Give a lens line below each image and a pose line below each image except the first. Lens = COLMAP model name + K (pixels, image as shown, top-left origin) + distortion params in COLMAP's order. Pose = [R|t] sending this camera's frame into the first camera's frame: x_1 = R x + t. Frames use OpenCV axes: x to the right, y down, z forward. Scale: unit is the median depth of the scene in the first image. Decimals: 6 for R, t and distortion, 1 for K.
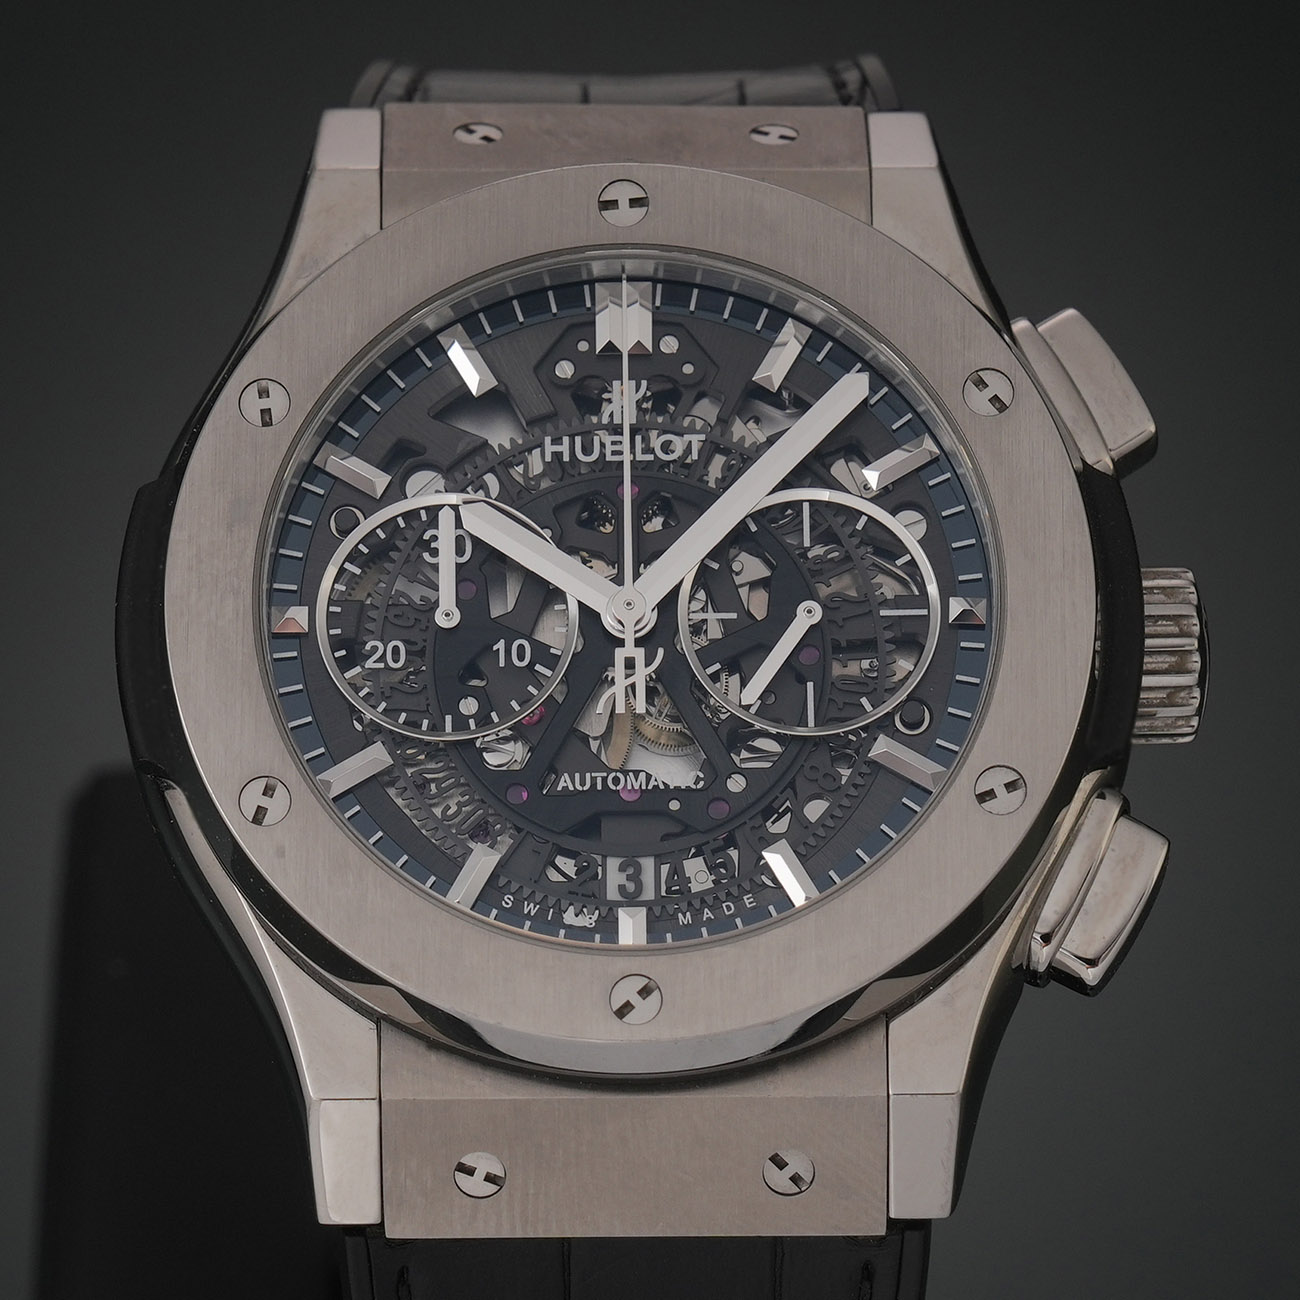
lens RADIAL K [[8916.2, 0, 650.0], [0, 8916.2, 650.0], [0, 0, 1]] dist [0.022642, -14.356896]
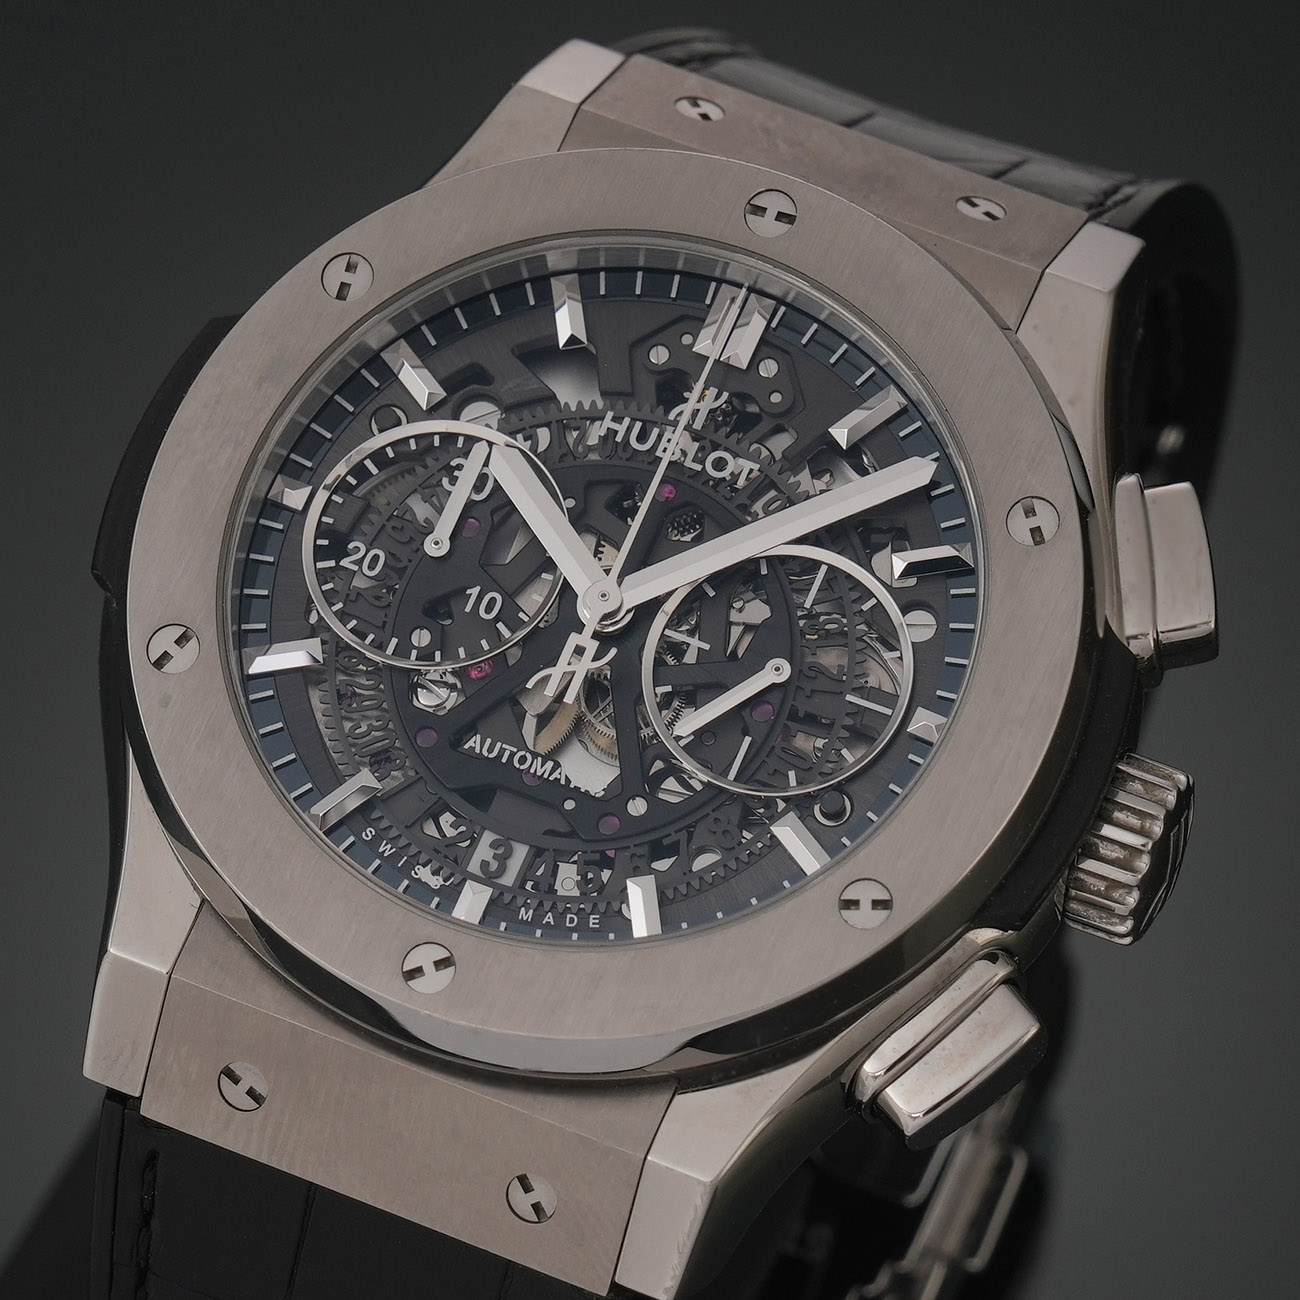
lens RADIAL K [[8916.2, 0, 650.0], [0, 8916.2, 650.0], [0, 0, 1]] dist [0.022642, -14.356896]
pose [[0.909186, 0.346735, -0.230557, 0.226908], [-0.352905, 0.935534, 0.015295, -0.016131], [0.220997, 0.067459, 0.972939, 0.058593]]
